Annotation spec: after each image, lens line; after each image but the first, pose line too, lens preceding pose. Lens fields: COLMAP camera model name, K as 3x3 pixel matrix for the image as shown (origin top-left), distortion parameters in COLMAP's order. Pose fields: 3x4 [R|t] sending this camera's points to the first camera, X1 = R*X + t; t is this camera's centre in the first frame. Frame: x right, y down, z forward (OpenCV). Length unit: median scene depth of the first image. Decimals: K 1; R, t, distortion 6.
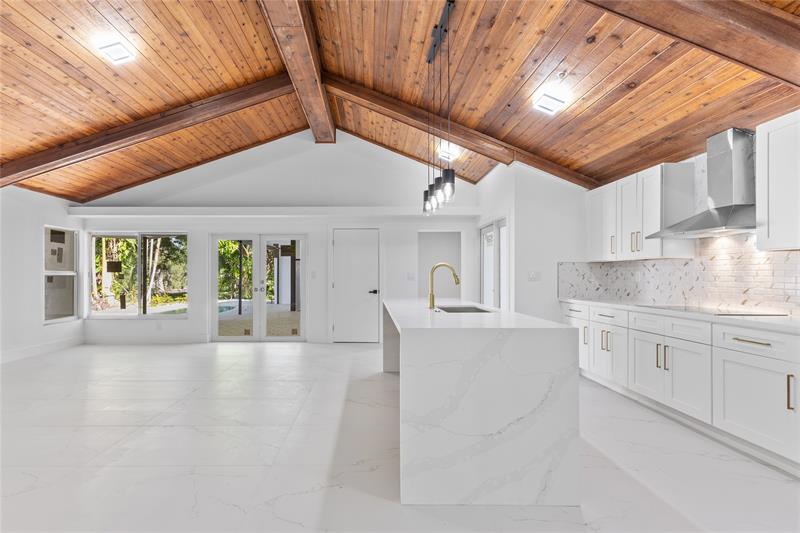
lens RADIAL K [[347.9, 0, 395.2], [0, 347.9, 270.5], [0, 0, 1]] dist [0.006377, 0.000014]
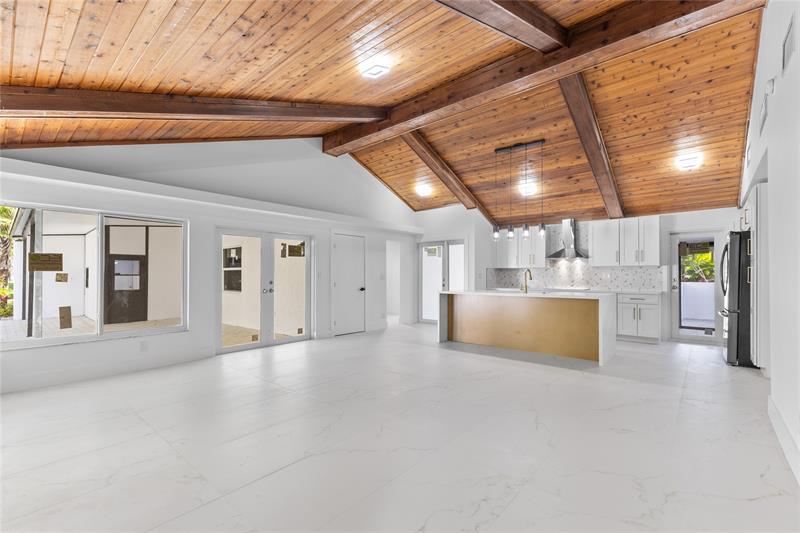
lens RADIAL K [[347.9, 0, 393.0], [0, 347.9, 274.7], [0, 0, 1]] dist [0.006377, 0.000014]
pose [[0.656922, 0.001723, 0.753957, -0.946517], [-0.009618, 0.999935, 0.006094, 0.003410], [-0.753898, -0.011255, 0.656896, 0.137374]]
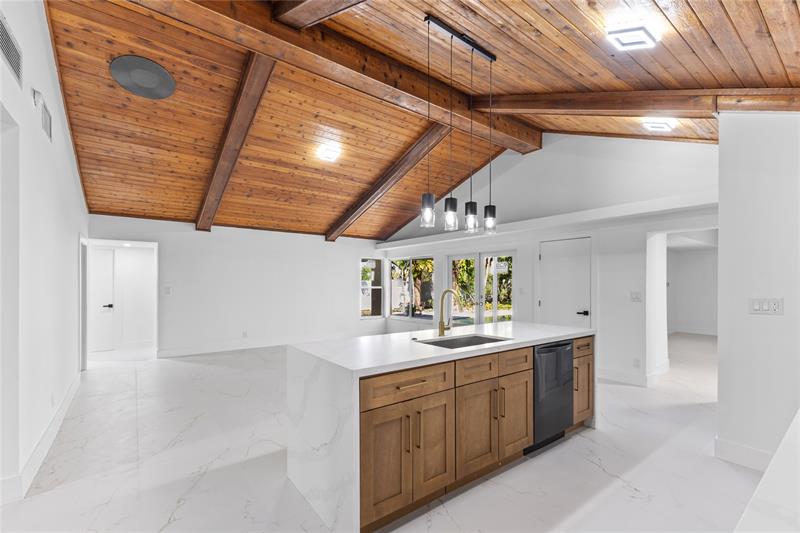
lens RADIAL K [[347.9, 0, 395.5], [0, 347.9, 281.8], [0, 0, 1]] dist [0.006377, 0.000014]
pose [[0.603096, -0.001959, -0.797666, 0.350406], [0.005932, 0.999980, 0.002029, -0.019017], [0.797647, -0.005956, 0.603096, 0.140900]]
